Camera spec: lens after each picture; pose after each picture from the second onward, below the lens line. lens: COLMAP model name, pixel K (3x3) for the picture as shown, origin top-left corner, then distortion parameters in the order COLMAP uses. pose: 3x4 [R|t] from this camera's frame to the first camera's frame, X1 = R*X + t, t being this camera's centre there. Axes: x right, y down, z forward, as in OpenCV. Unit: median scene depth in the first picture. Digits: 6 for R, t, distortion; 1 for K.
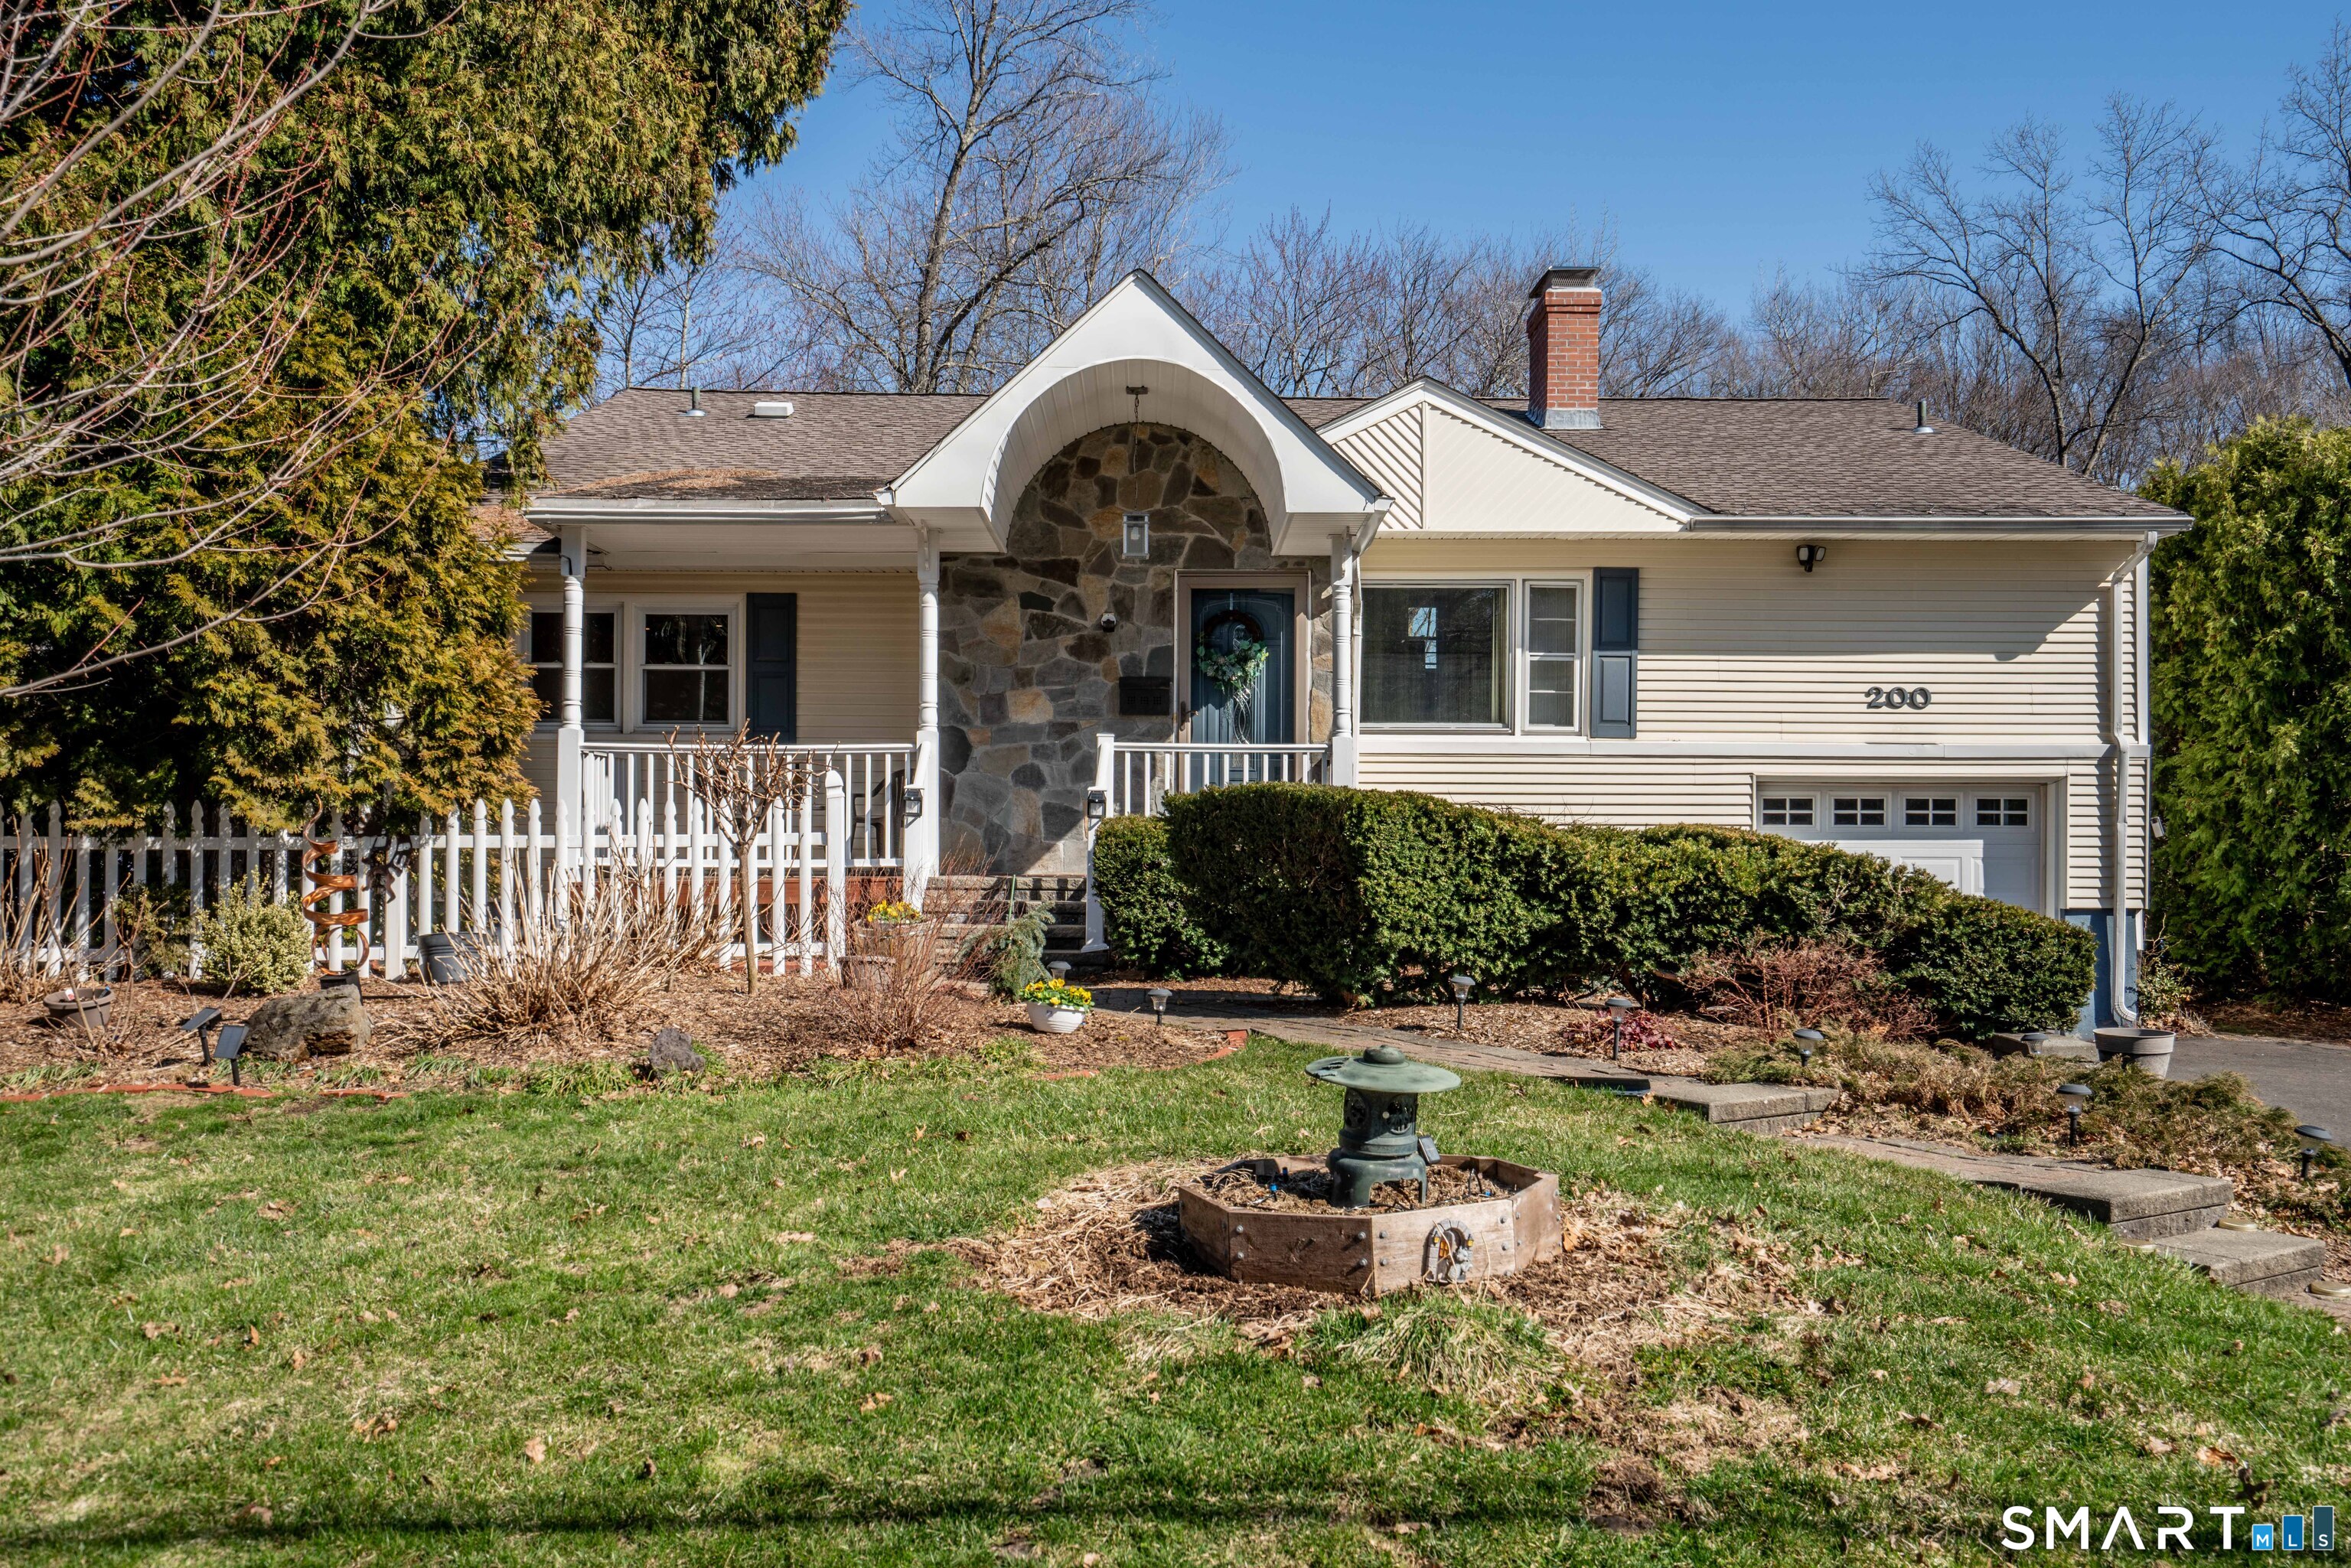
lens RADIAL K [[2078.4, 0, 1175.5], [0, 2078.4, 784.0], [0, 0, 1]] dist [0.013970, -0.001159]
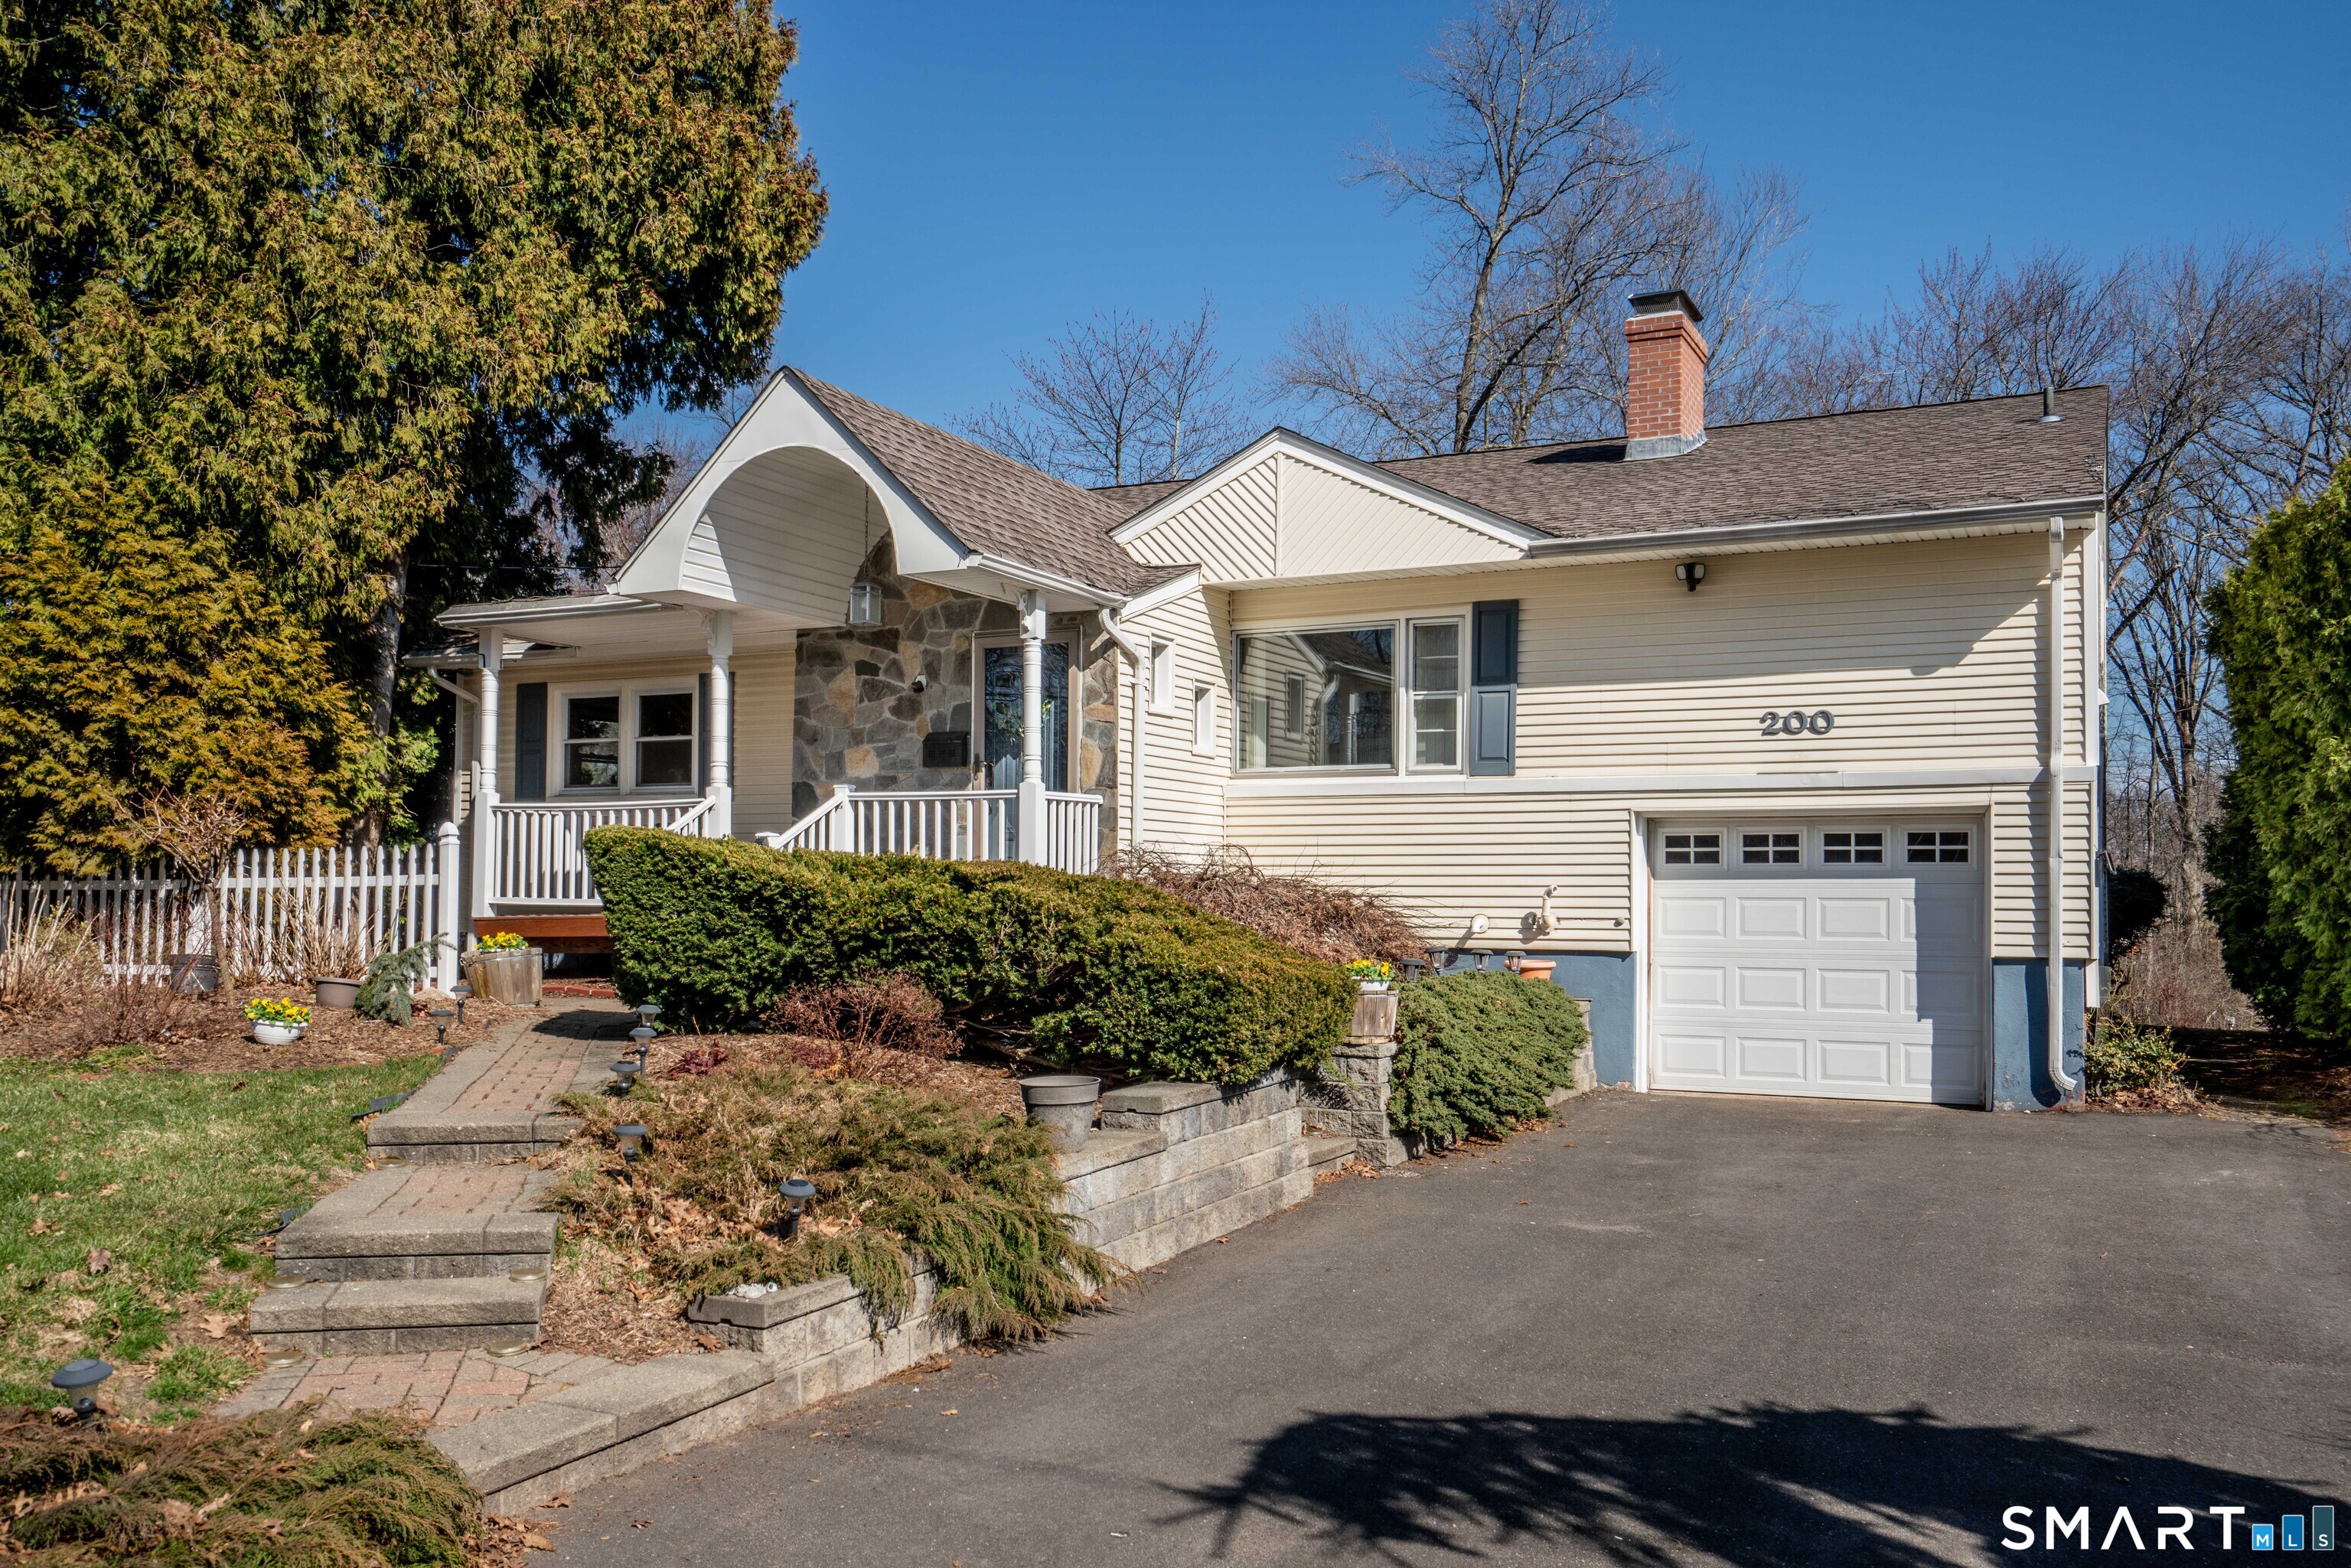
lens RADIAL K [[1872.9, 0, 1177.5], [0, 1872.9, 815.8], [0, 0, 1]] dist [0.002178, 0.007716]
pose [[0.898731, -0.018421, -0.438113, 0.462033], [0.013190, 0.999801, -0.014980, 0.007921], [0.438301, 0.007684, 0.898795, 0.147587]]
